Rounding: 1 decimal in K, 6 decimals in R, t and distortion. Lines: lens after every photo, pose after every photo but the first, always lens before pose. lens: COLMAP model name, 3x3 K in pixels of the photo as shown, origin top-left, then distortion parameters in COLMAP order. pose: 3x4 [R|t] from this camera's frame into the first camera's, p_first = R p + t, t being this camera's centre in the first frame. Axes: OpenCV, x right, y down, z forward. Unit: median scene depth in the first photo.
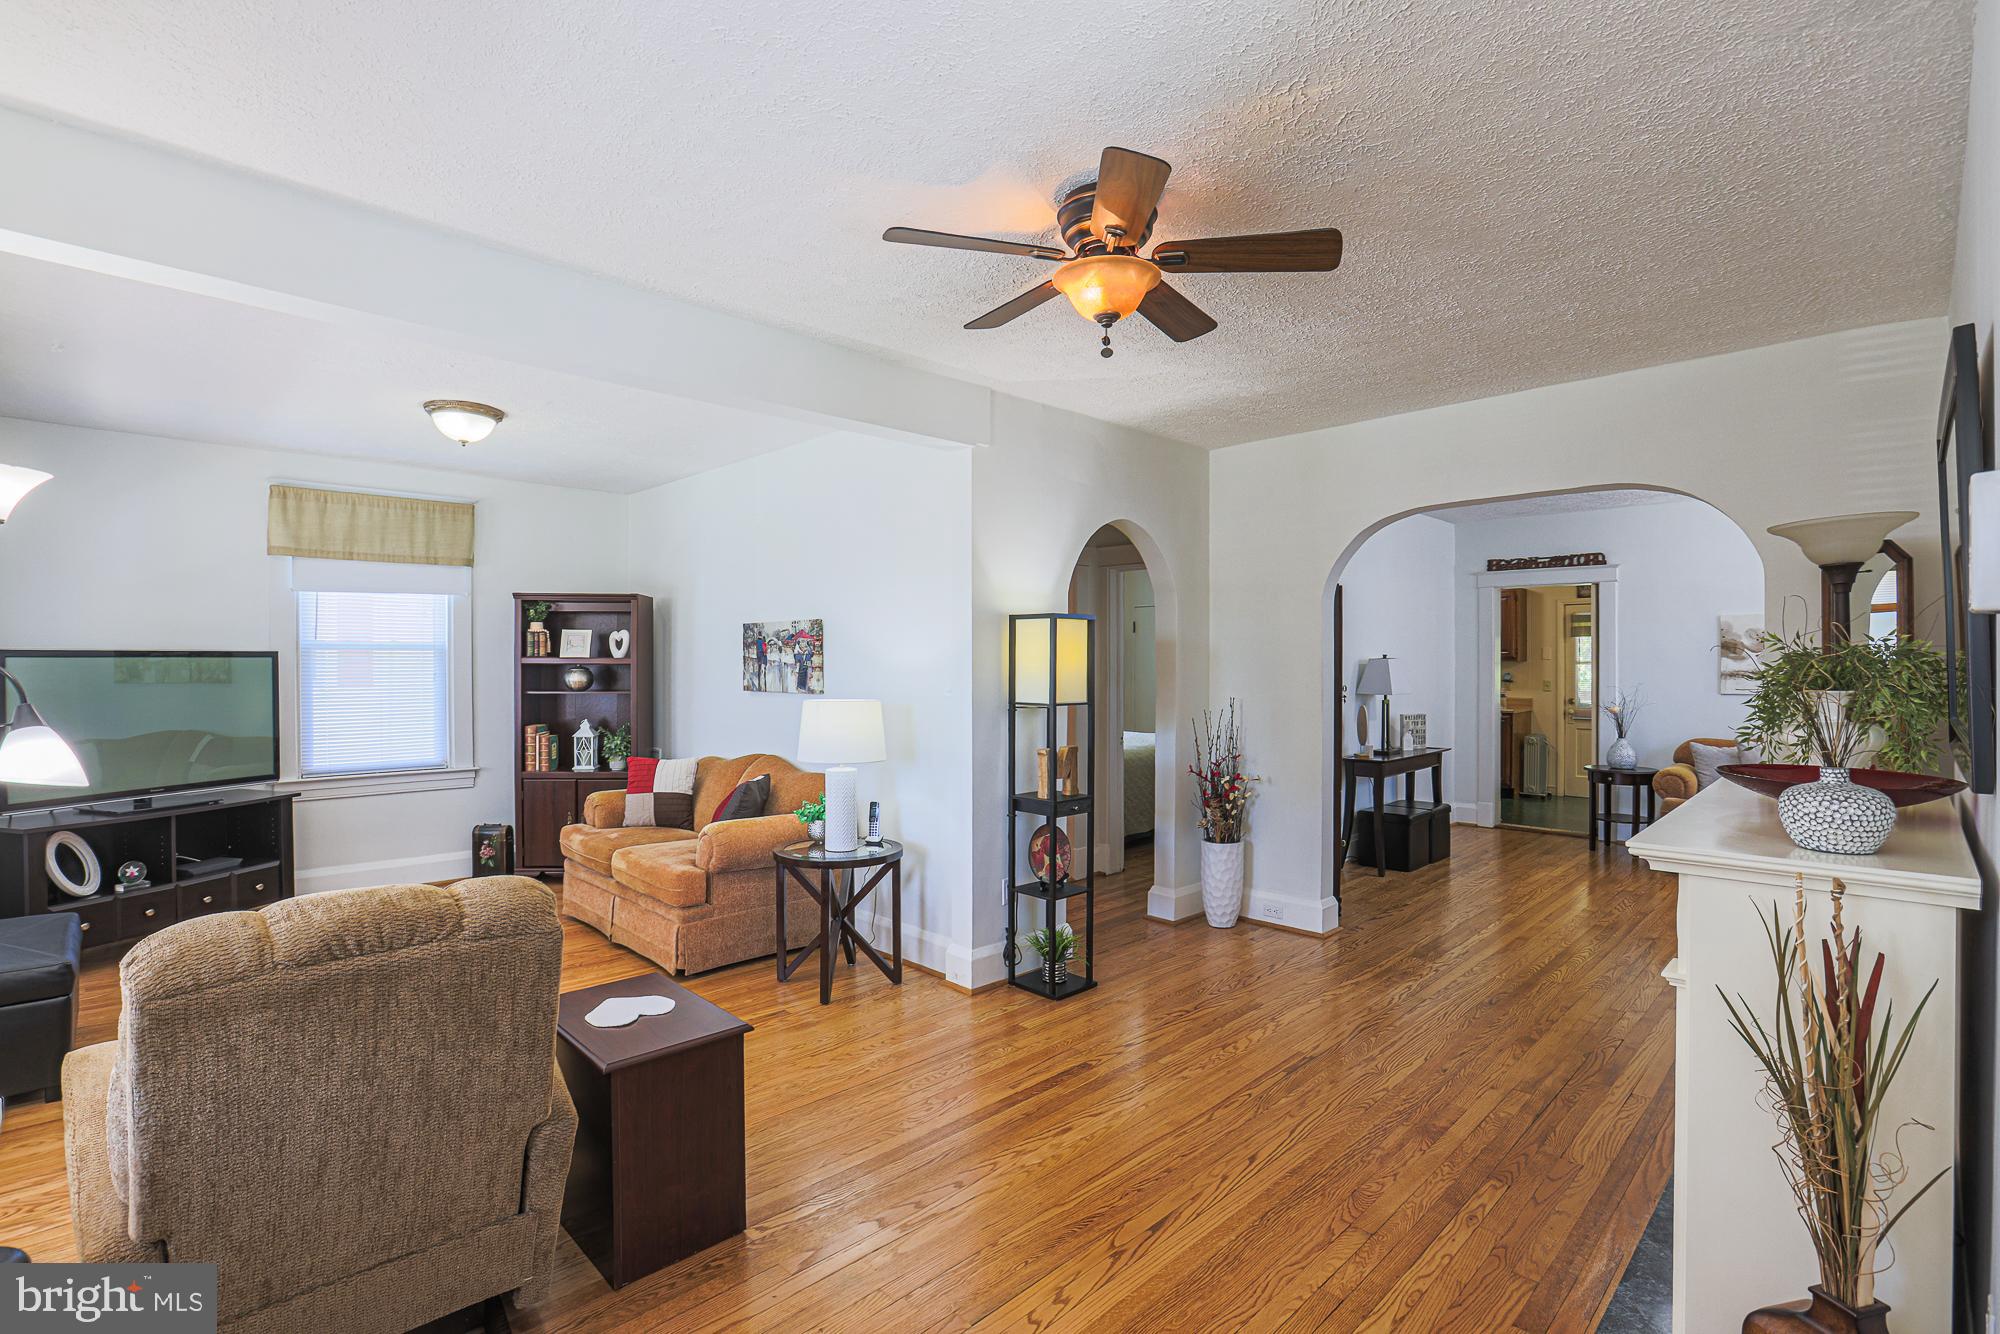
lens RADIAL K [[930.6, 0, 1003.4], [0, 930.6, 644.9], [0, 0, 1]] dist [-0.041450, 0.000040]
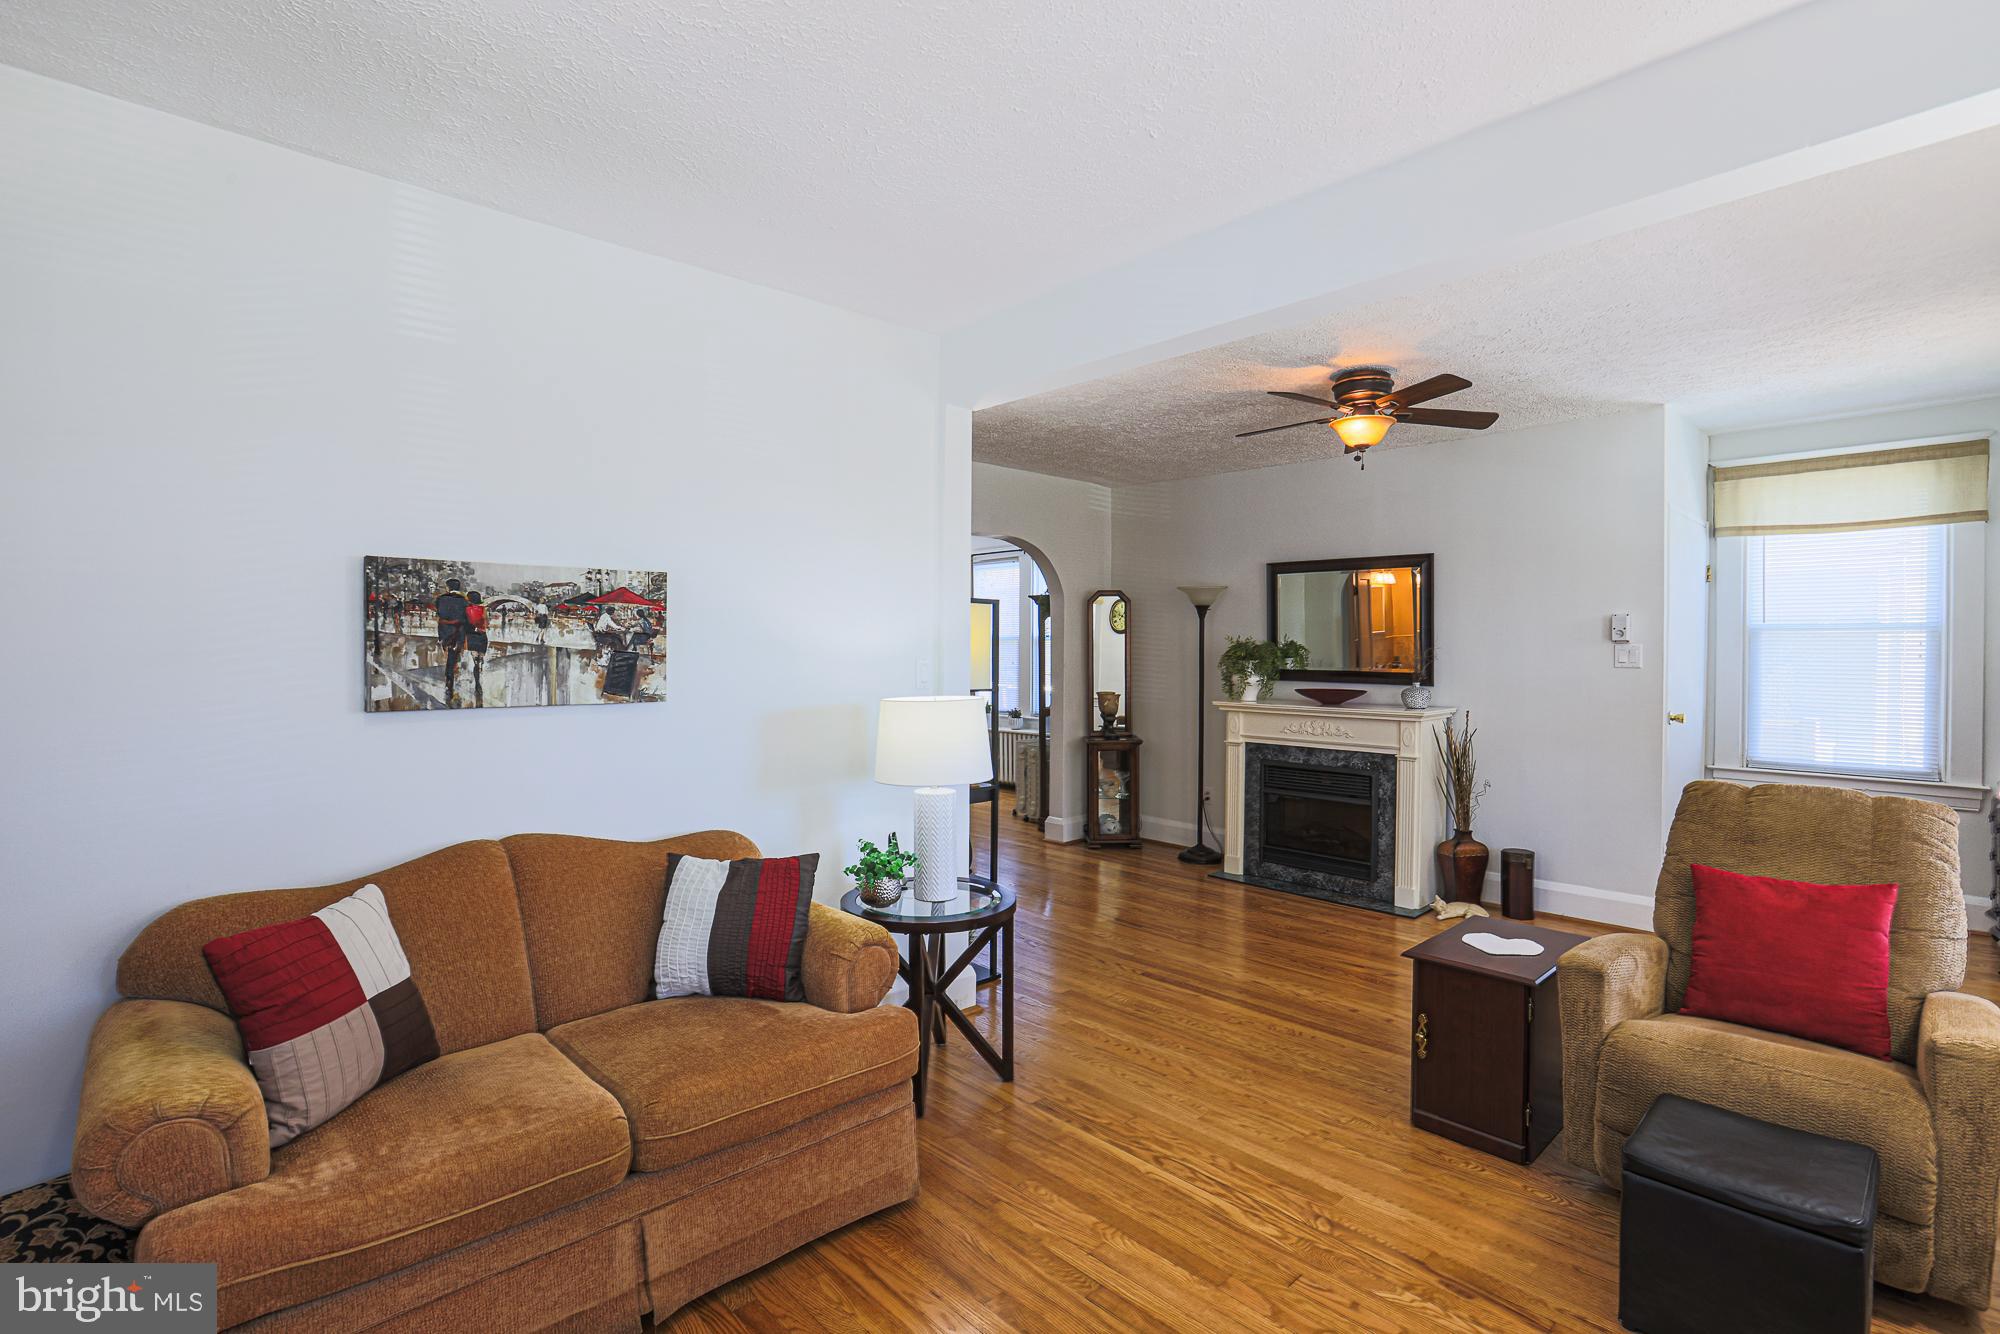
lens RADIAL K [[915.7, 0, 988.7], [0, 915.7, 656.2], [0, 0, 1]] dist [-0.064020, 0.024379]
pose [[0.017898, -0.006840, 0.999816, -0.705010], [-0.019823, 0.999778, 0.007194, 0.015079], [-0.999643, -0.019948, 0.017758, 0.724542]]
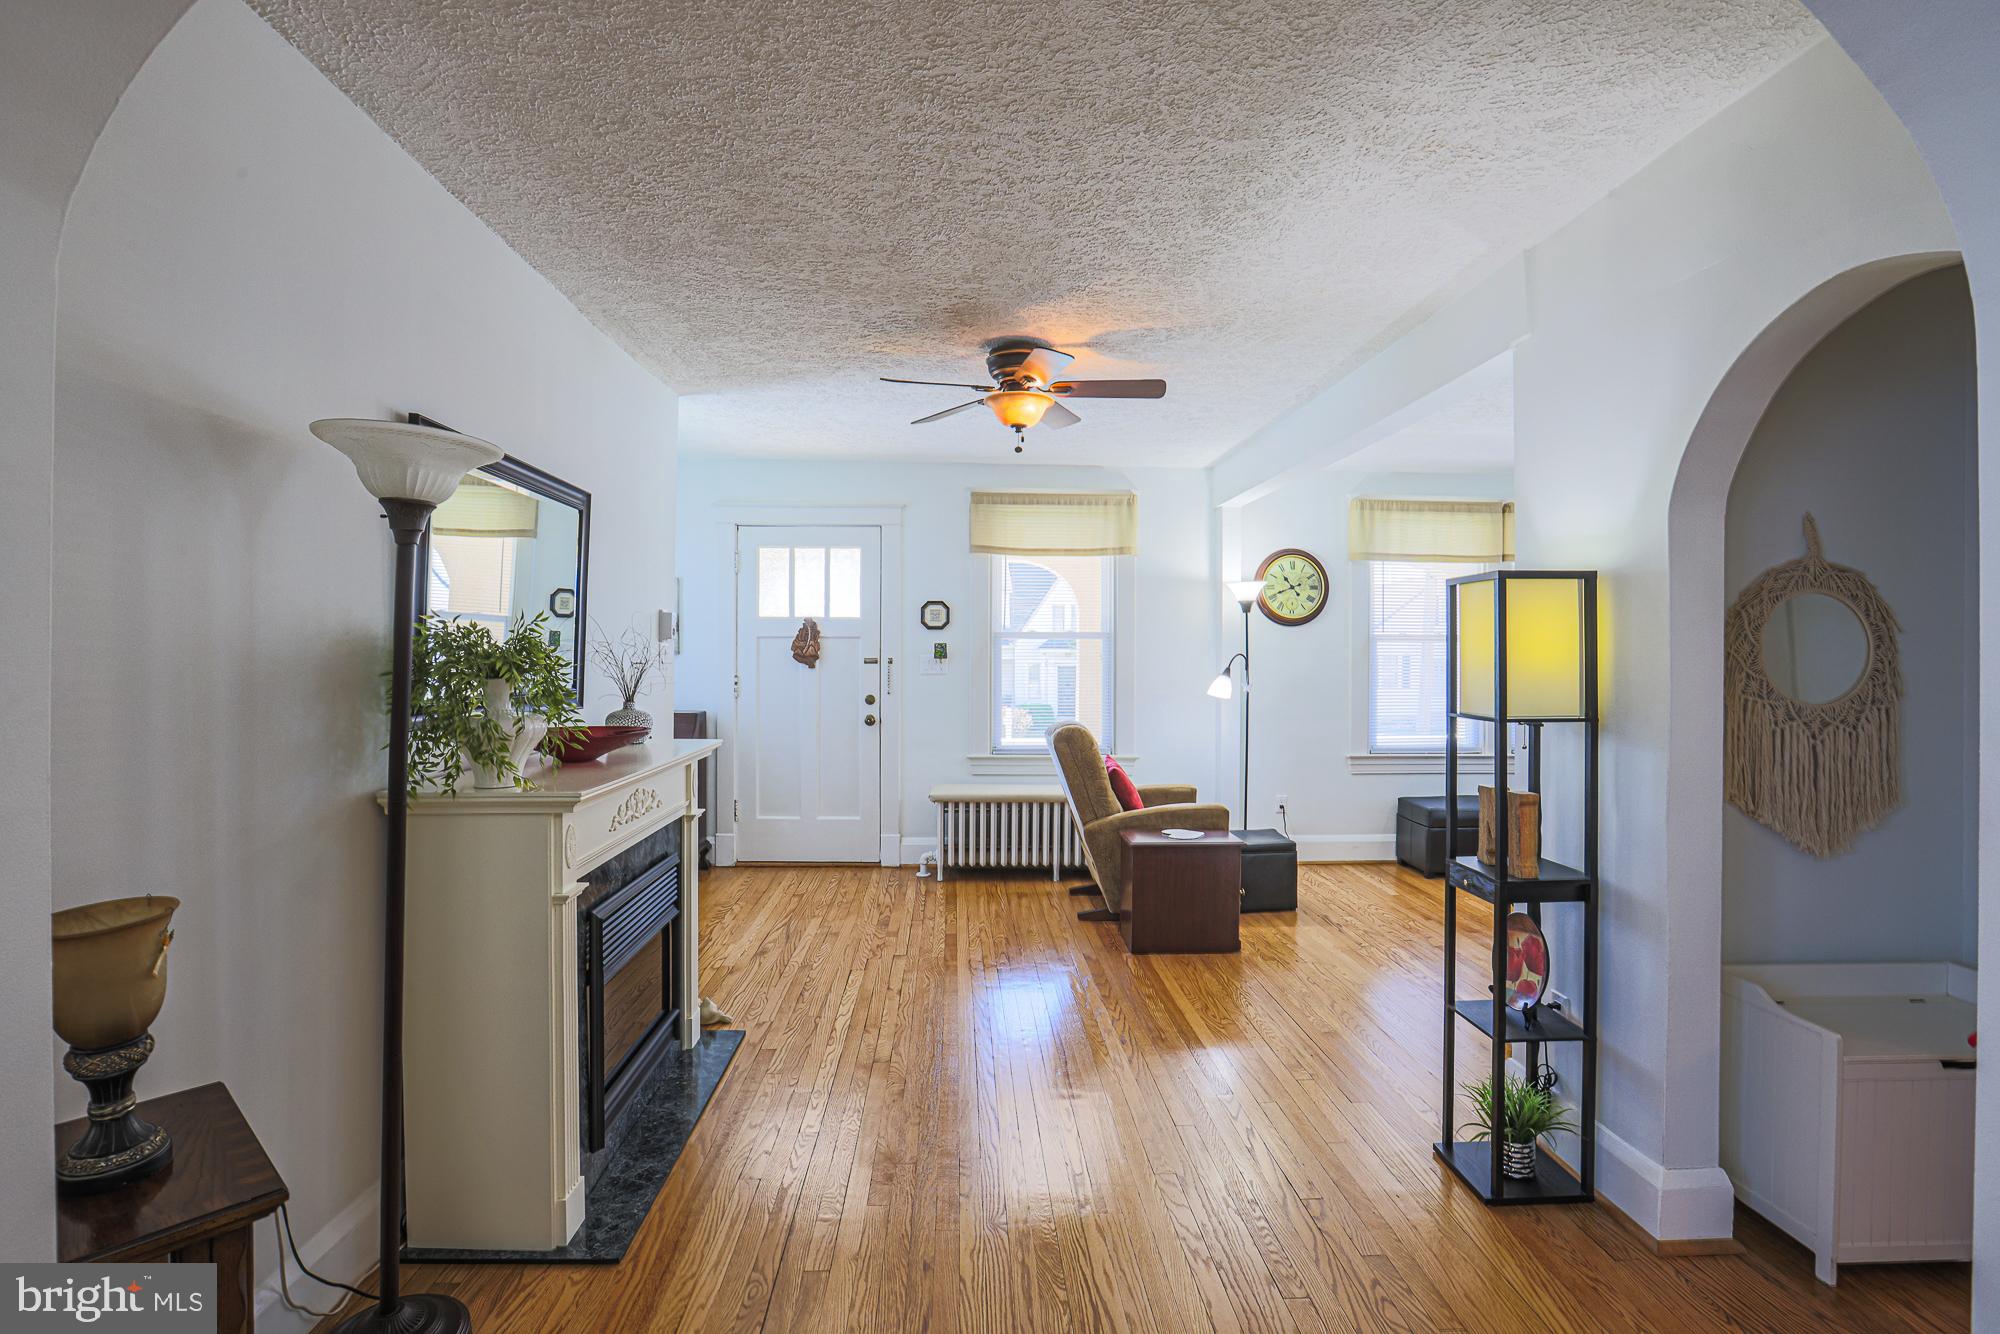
lens RADIAL K [[915.7, 0, 988.7], [0, 915.7, 656.2], [0, 0, 1]] dist [-0.064020, 0.024379]
pose [[-0.667952, -0.001955, -0.744201, 0.562721], [0.011731, 0.999845, -0.013156, 0.022675], [0.744112, -0.017518, -0.667826, 0.859689]]
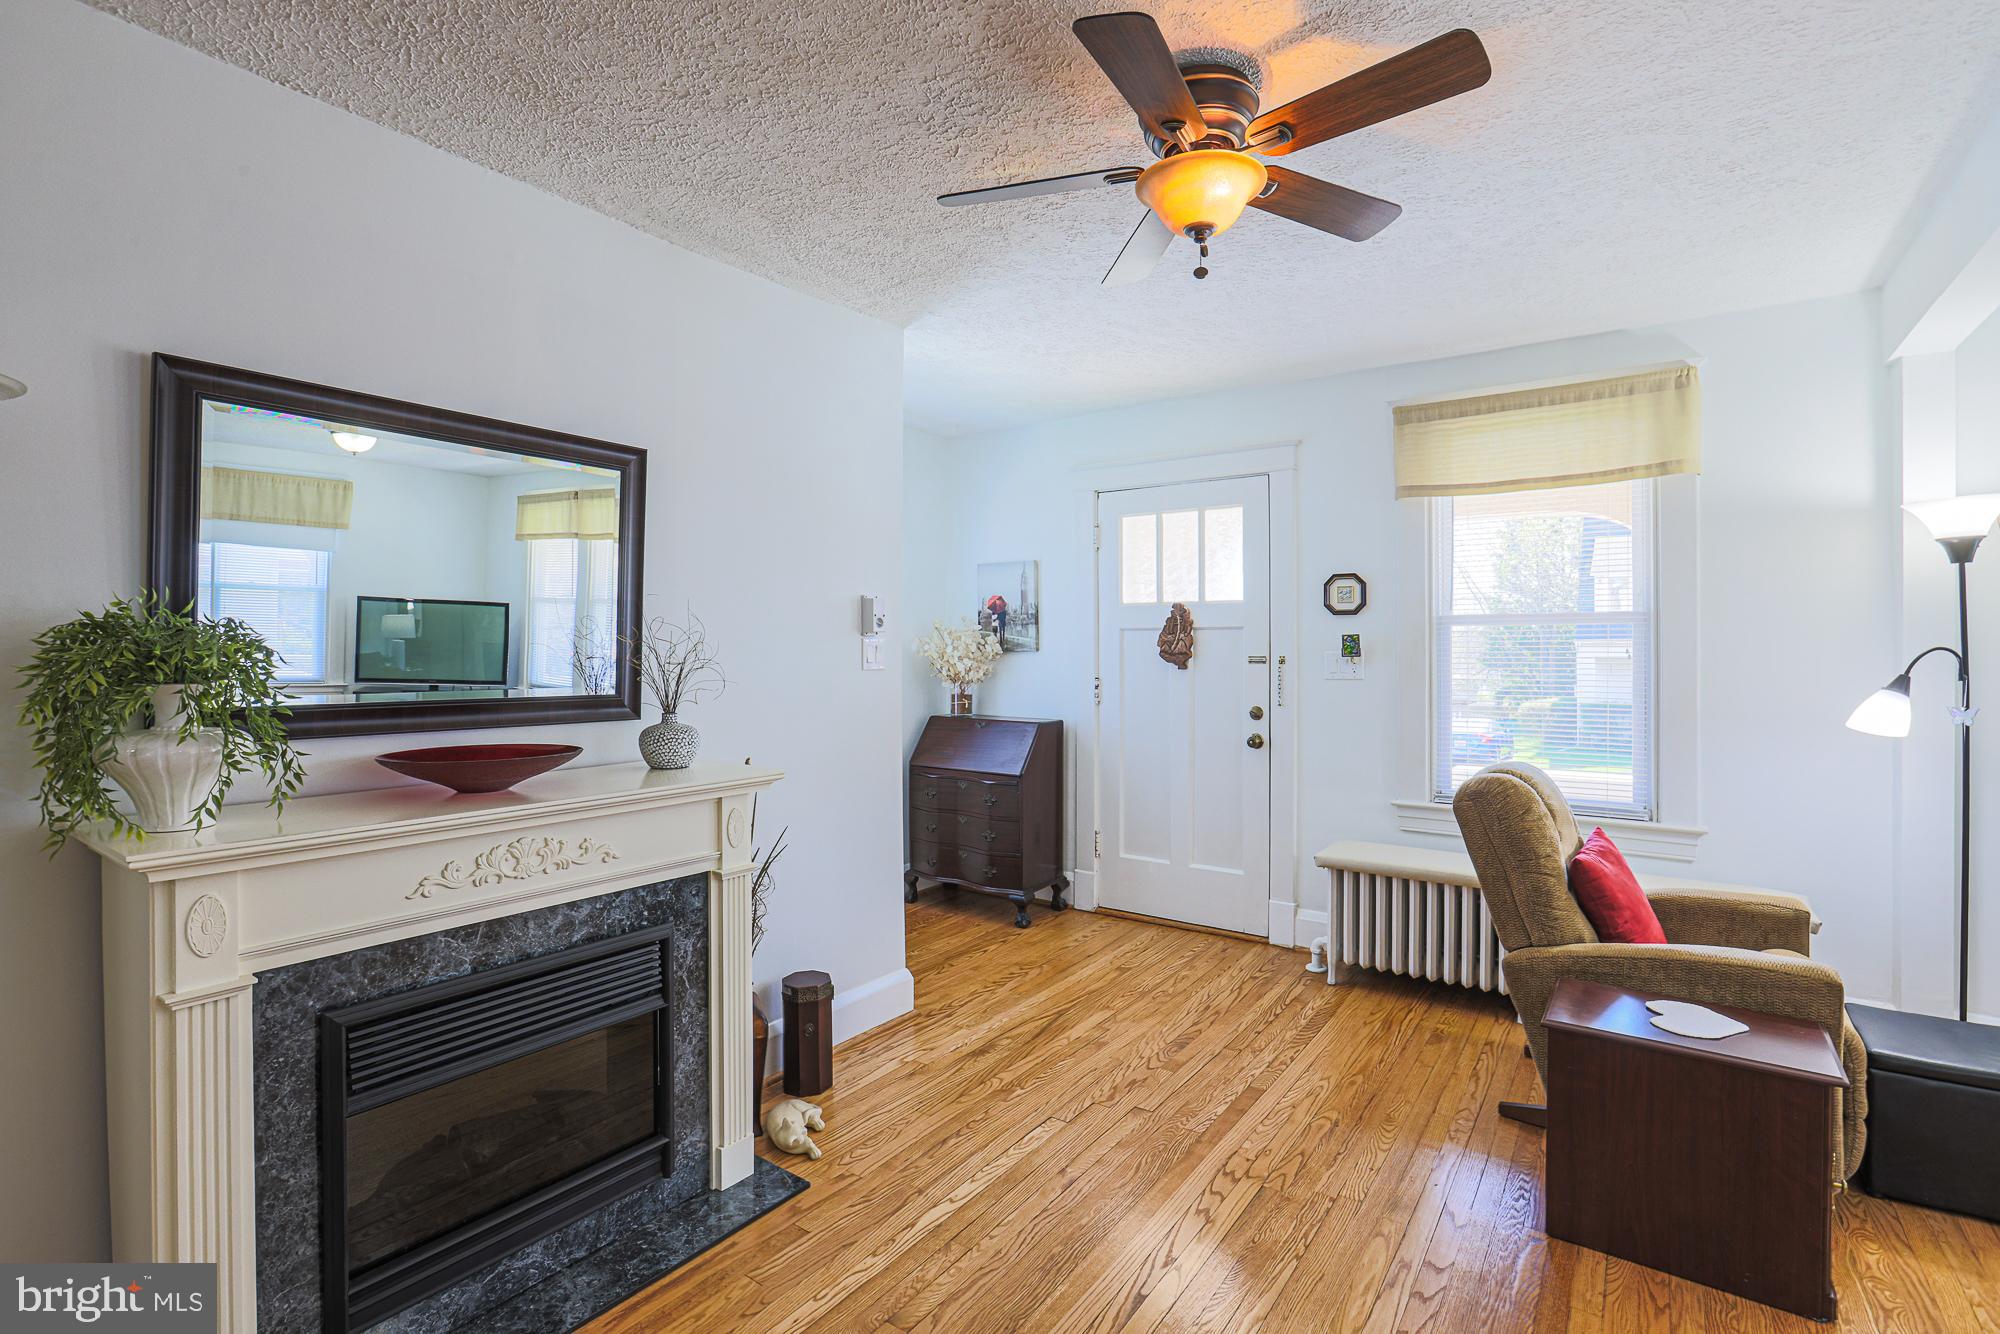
lens RADIAL K [[924.8, 0, 1031.5], [0, 924.8, 651.9], [0, 0, 1]] dist [-0.042008, 0.015594]
pose [[-0.981491, -0.001925, -0.191499, 0.181652], [0.001821, 0.999810, -0.019386, 0.020486], [0.191500, -0.019376, -0.981301, 0.773974]]
